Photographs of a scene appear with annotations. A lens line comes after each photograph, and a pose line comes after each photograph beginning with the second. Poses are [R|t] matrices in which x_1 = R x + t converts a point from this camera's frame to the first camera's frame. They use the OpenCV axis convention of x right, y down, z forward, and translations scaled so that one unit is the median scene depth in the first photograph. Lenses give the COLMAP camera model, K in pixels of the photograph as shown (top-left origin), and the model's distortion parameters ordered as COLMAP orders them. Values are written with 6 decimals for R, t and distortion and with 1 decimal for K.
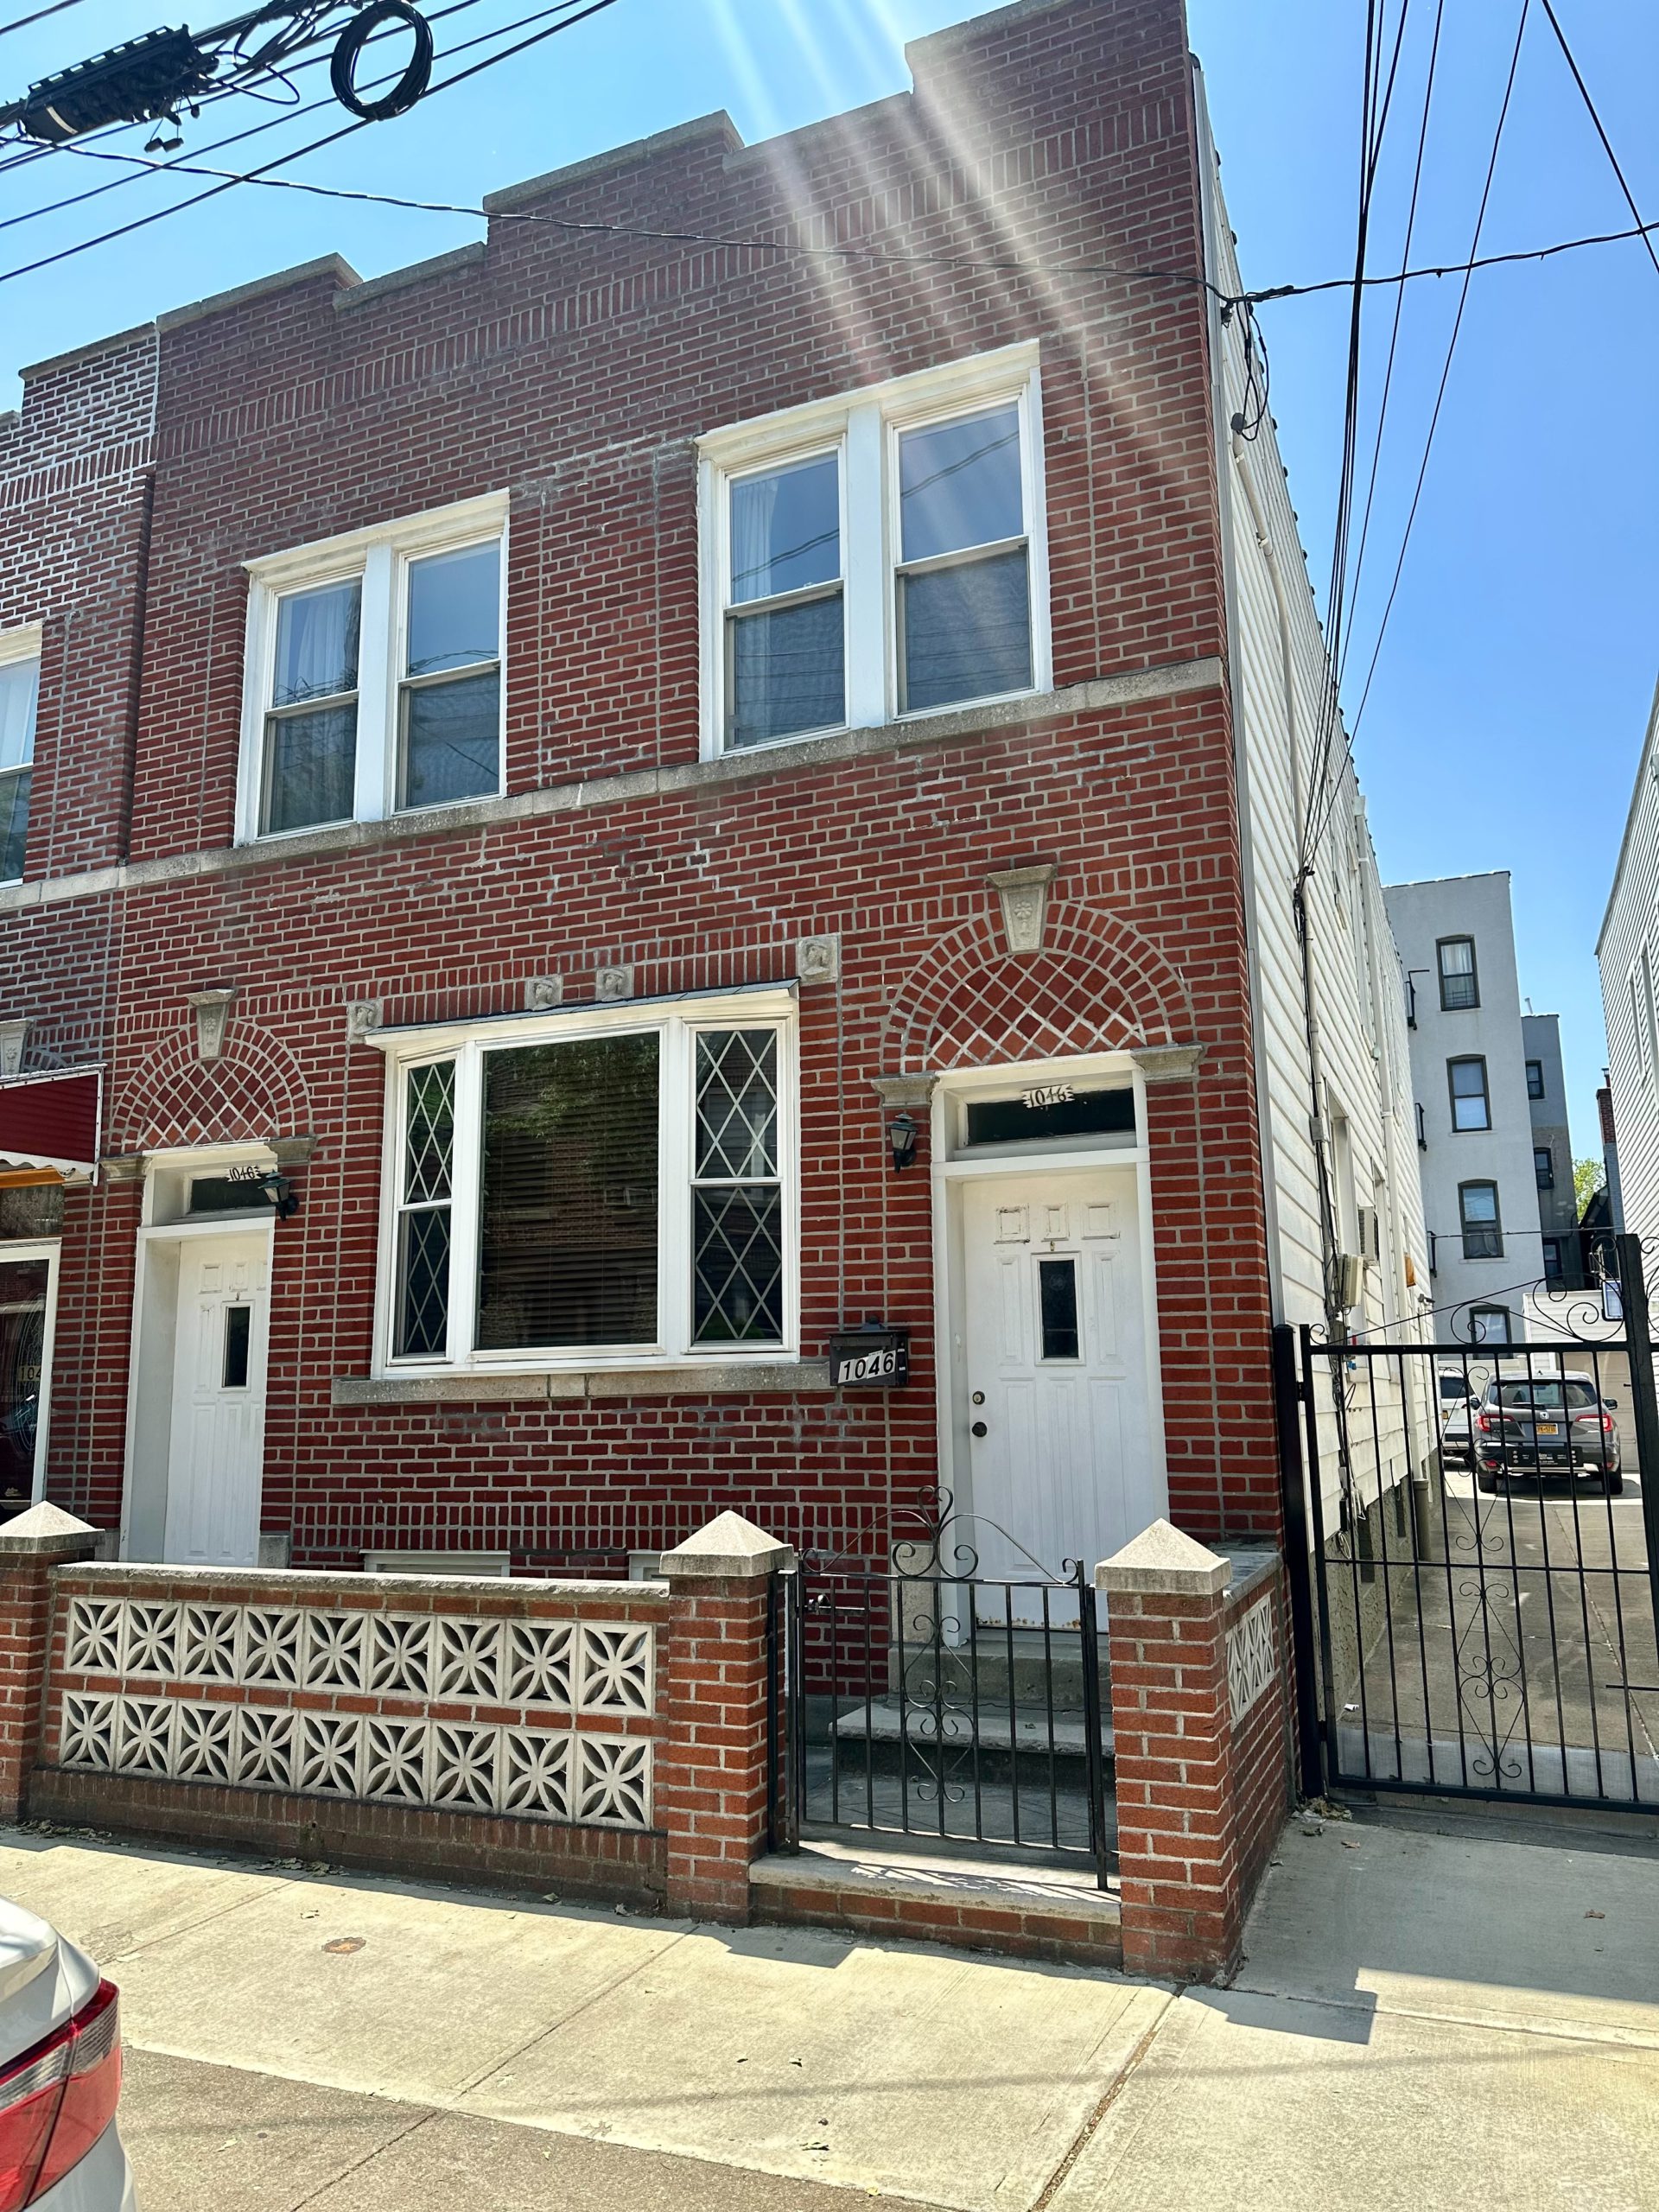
lens RADIAL K [[1531.0, 0, 860.2], [0, 1531.0, 1108.3], [0, 0, 1]] dist [0.041881, -0.046655]
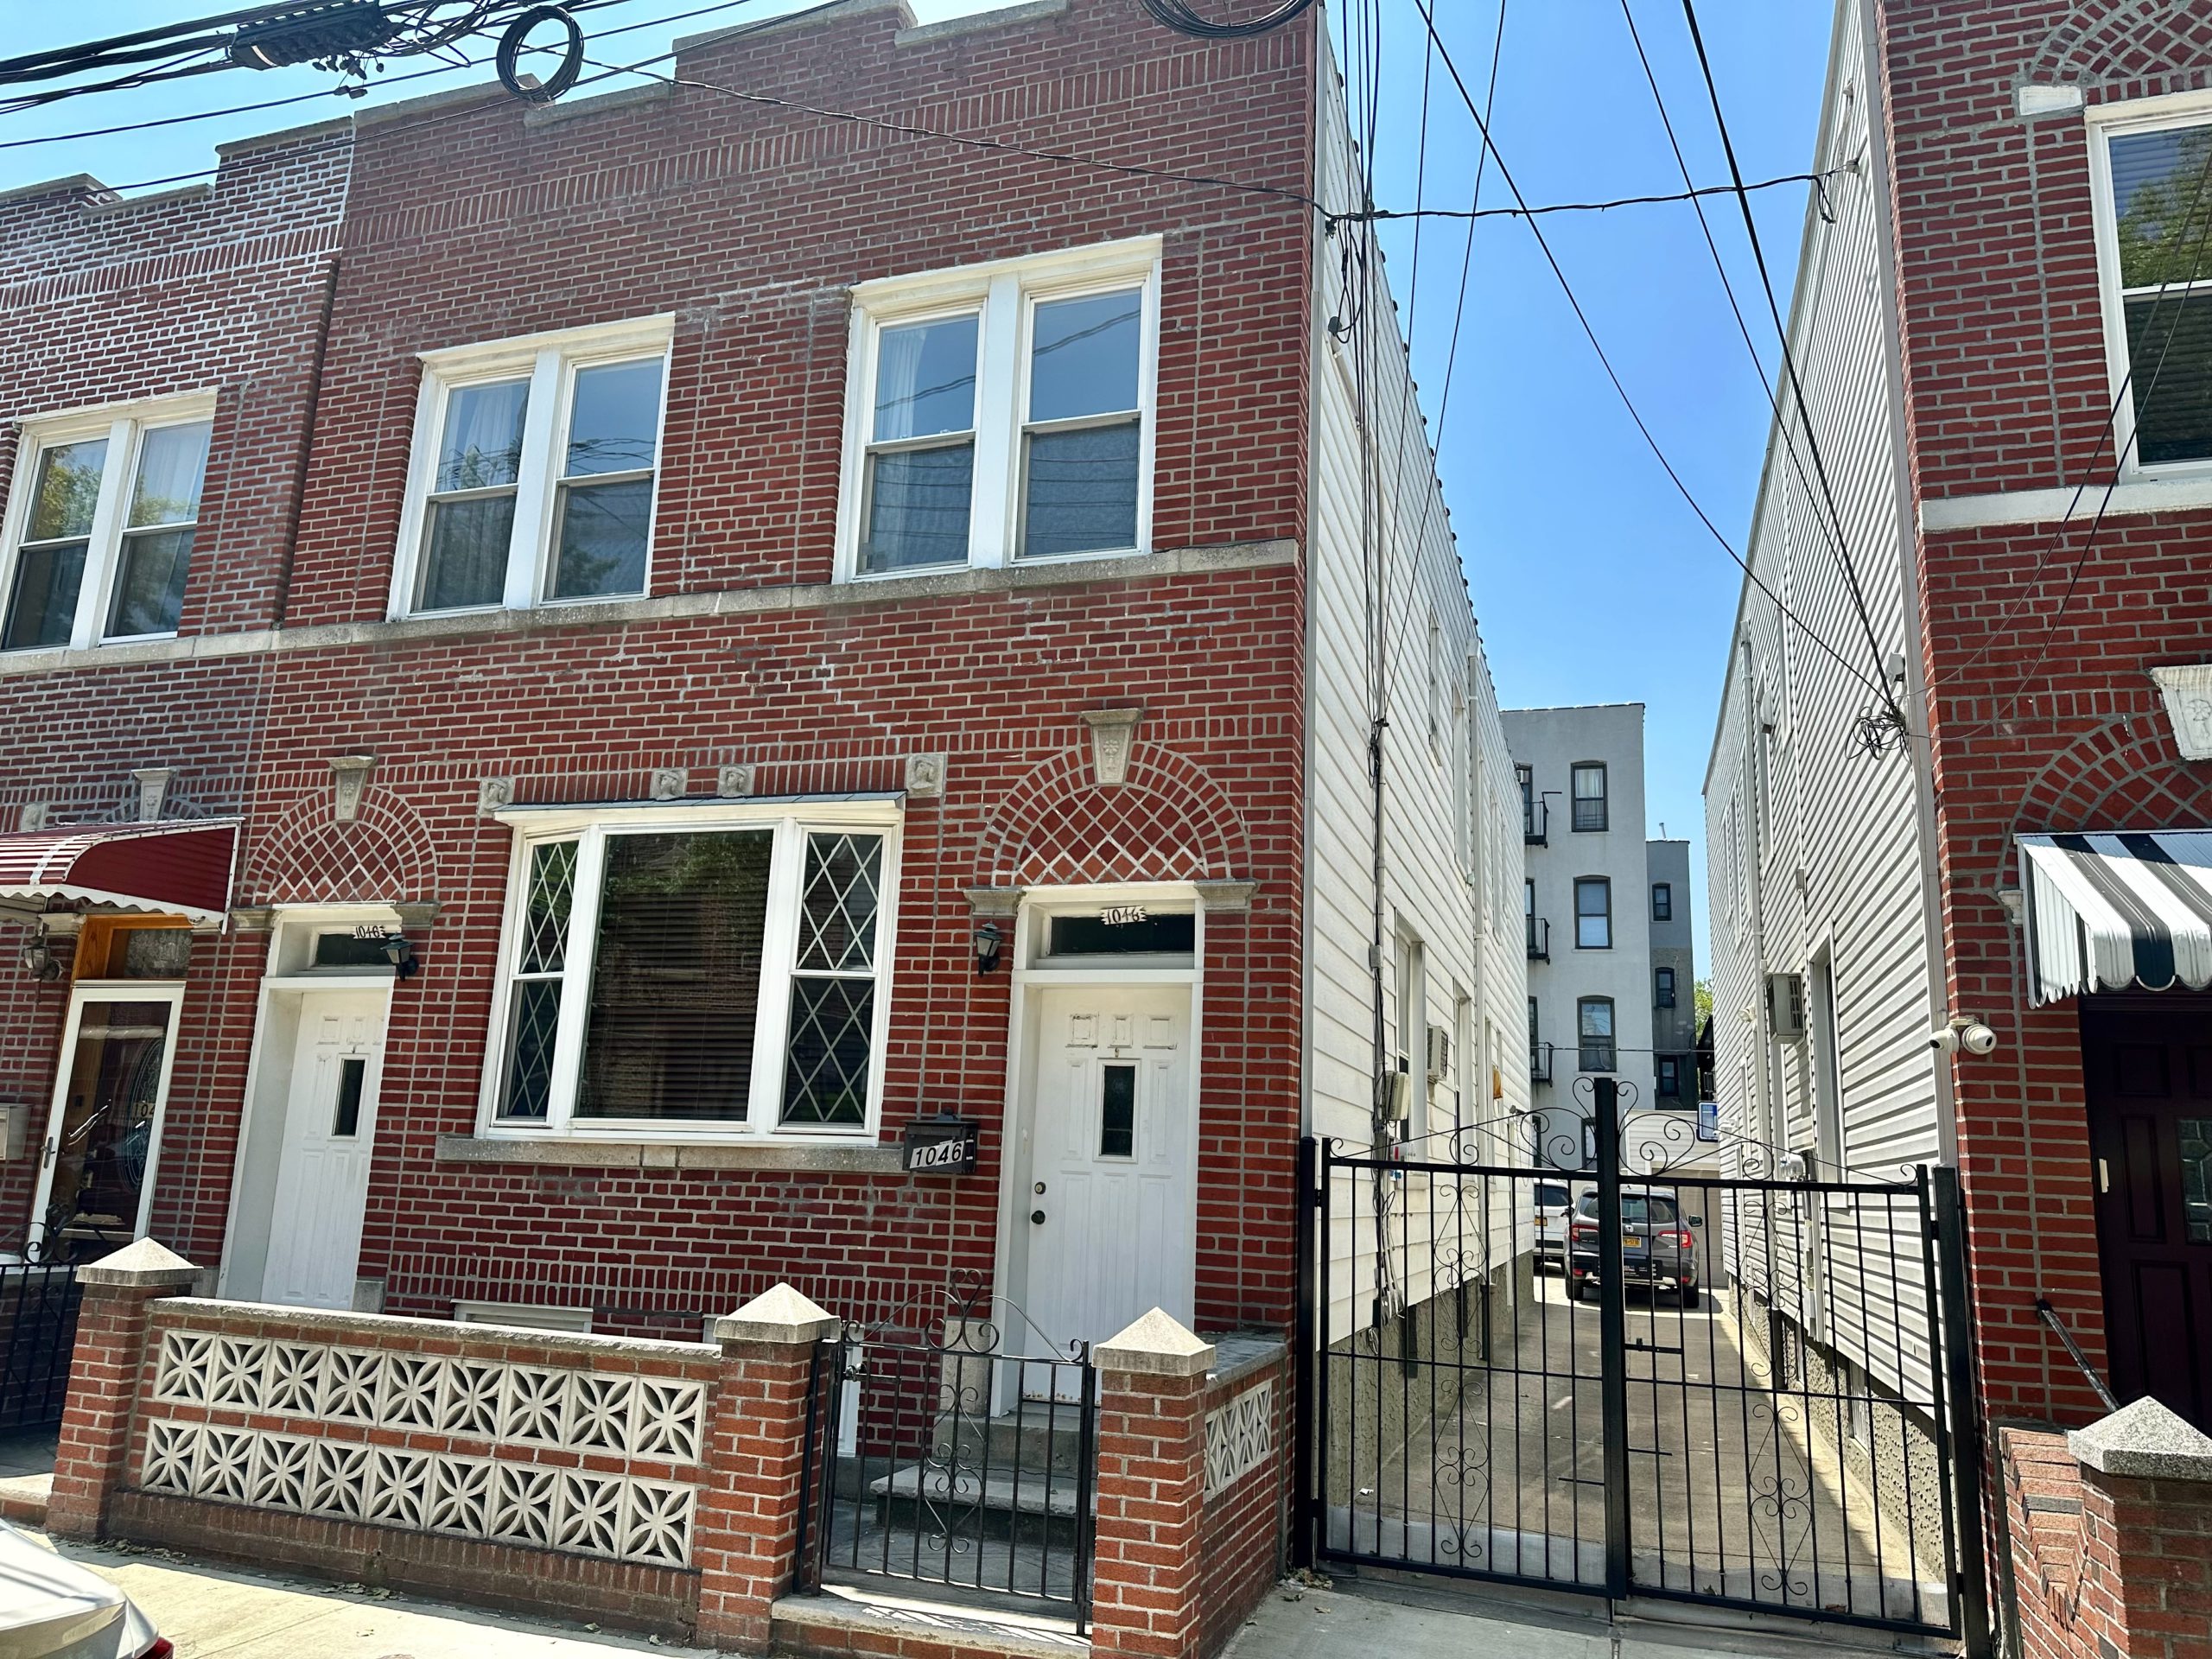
lens RADIAL K [[1531.0, 0, 1115.4], [0, 1531.0, 840.1], [0, 0, 1]] dist [0.041881, -0.046655]
pose [[0.995958, 0.069840, 0.056483, 0.048151], [-0.068290, 0.997246, -0.028929, -0.028117], [-0.058347, 0.024955, 0.997984, -0.091597]]
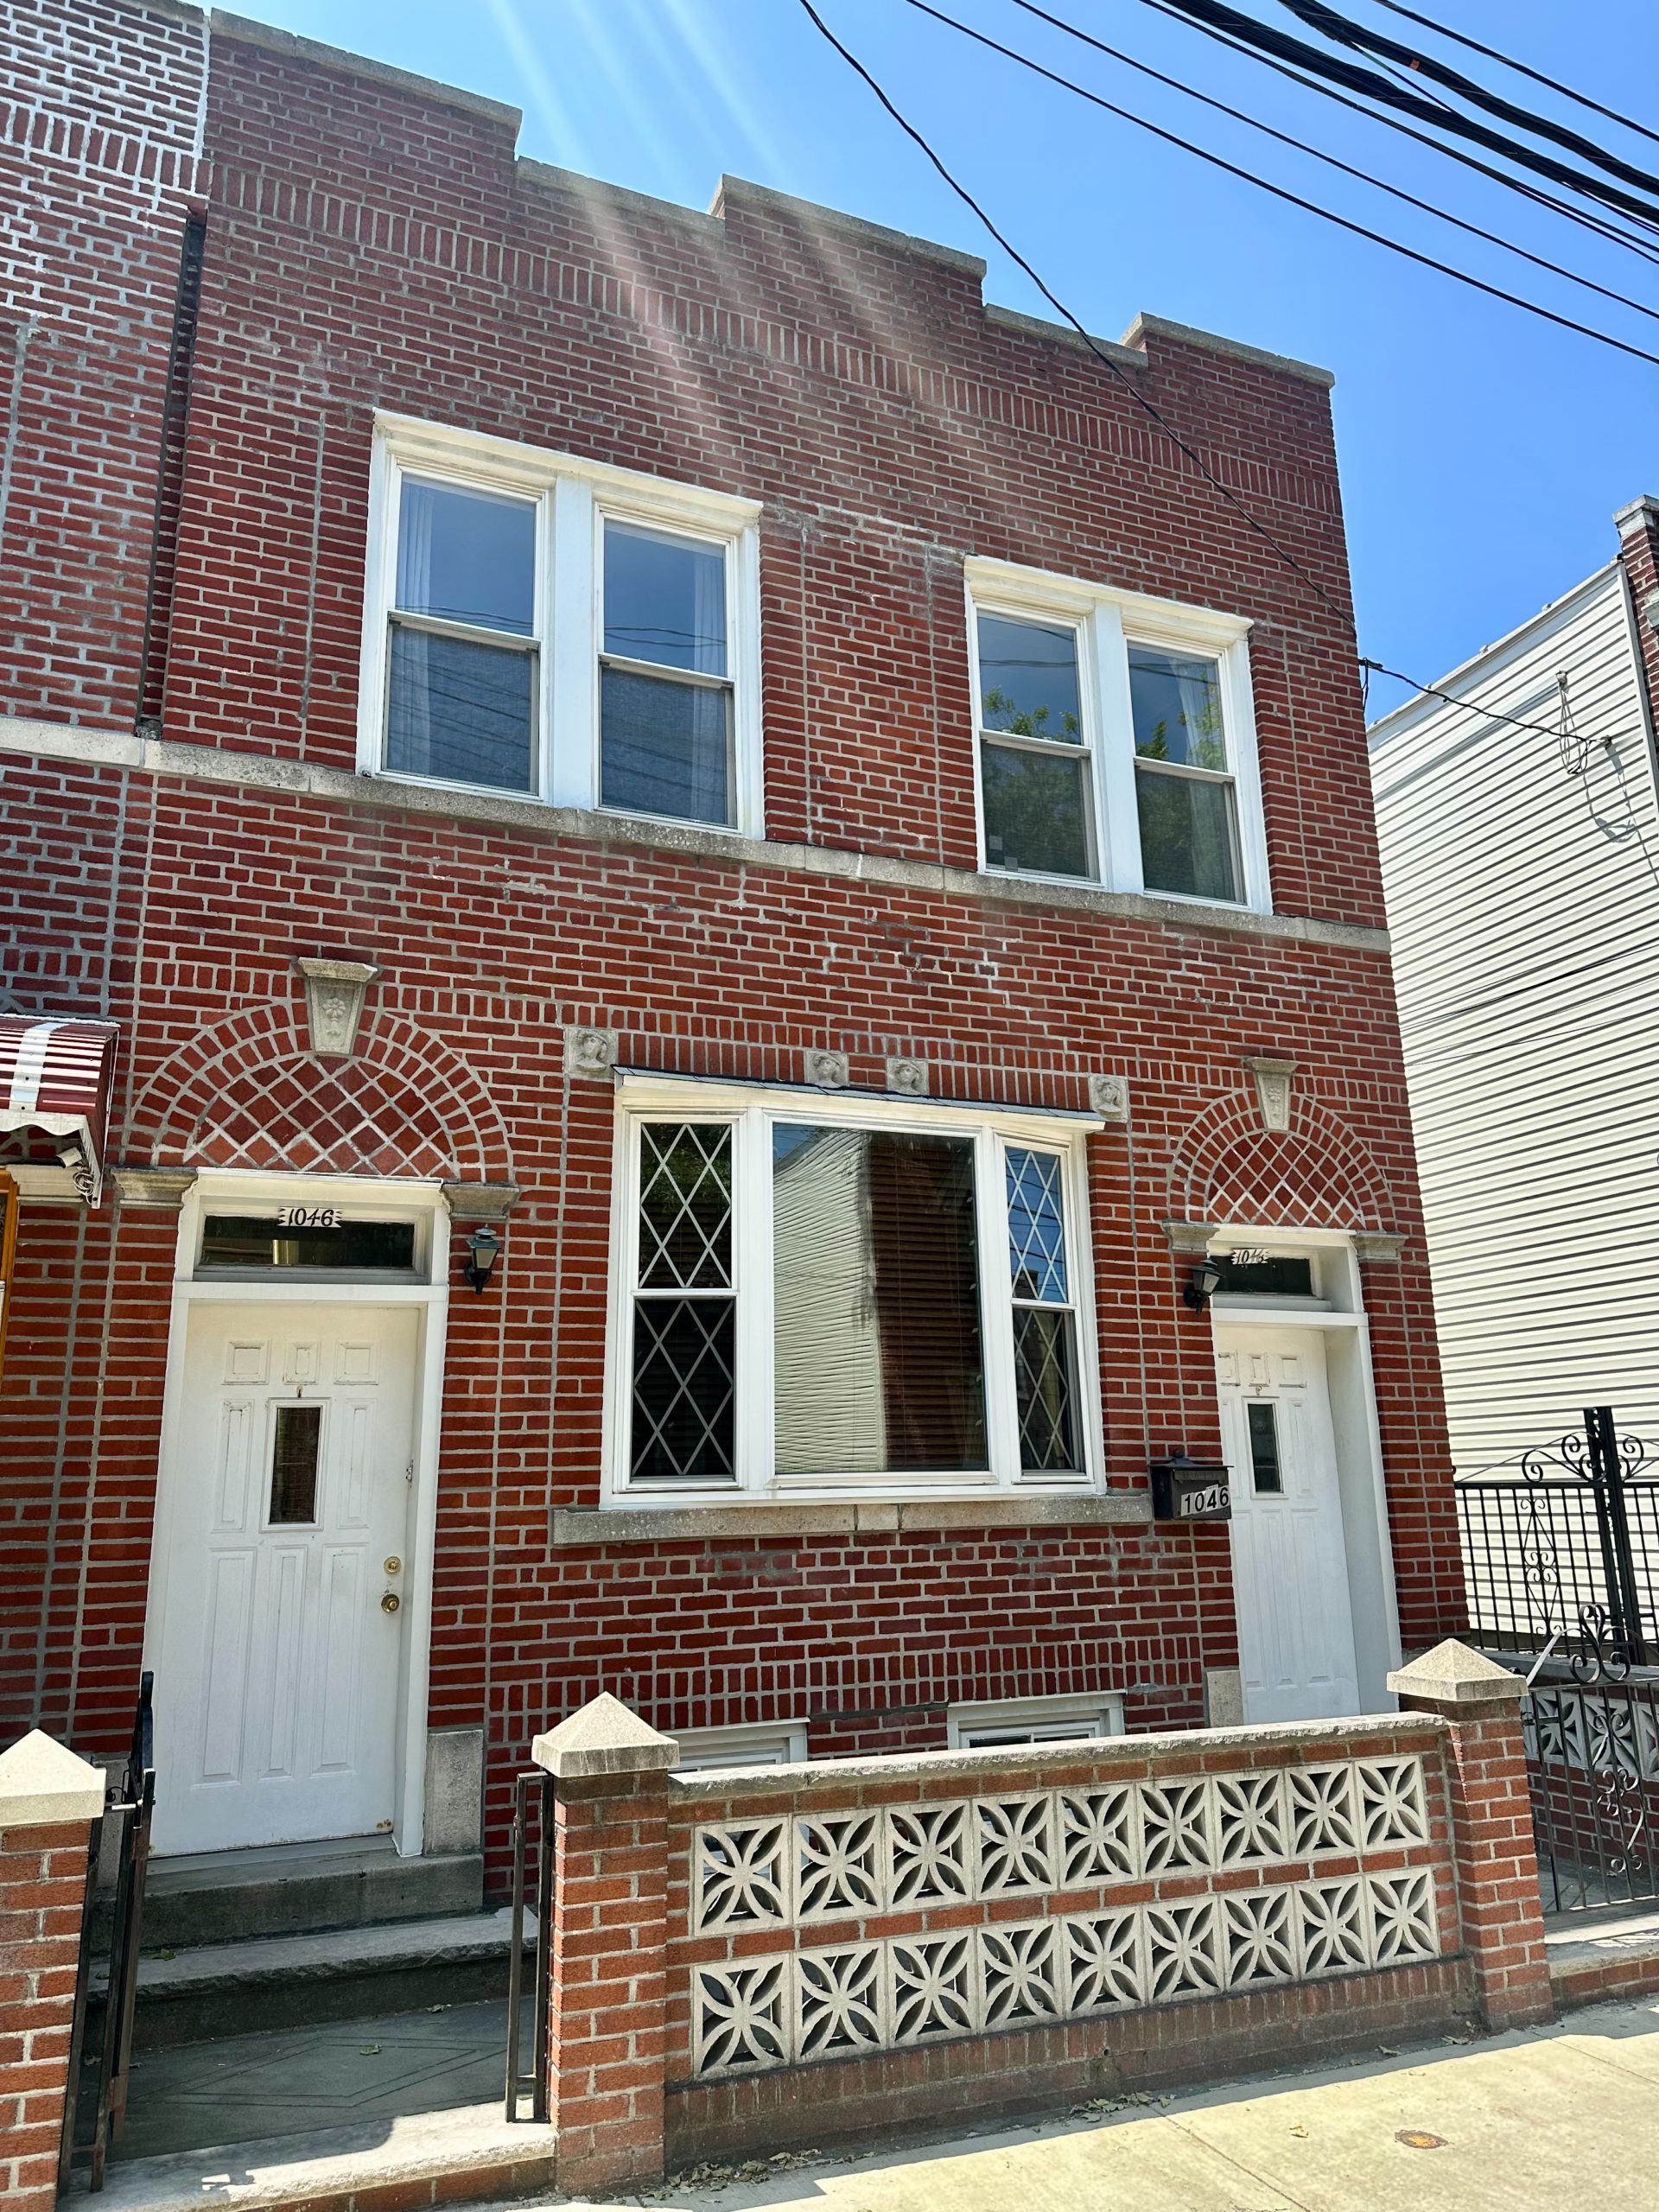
lens RADIAL K [[1531.0, 0, 816.7], [0, 1531.0, 1099.1], [0, 0, 1]] dist [0.041881, -0.046655]
pose [[0.703139, 0.179395, 0.688050, -0.863099], [-0.120940, 0.983724, -0.132894, 0.064219], [-0.700691, 0.010231, 0.713391, 0.383531]]
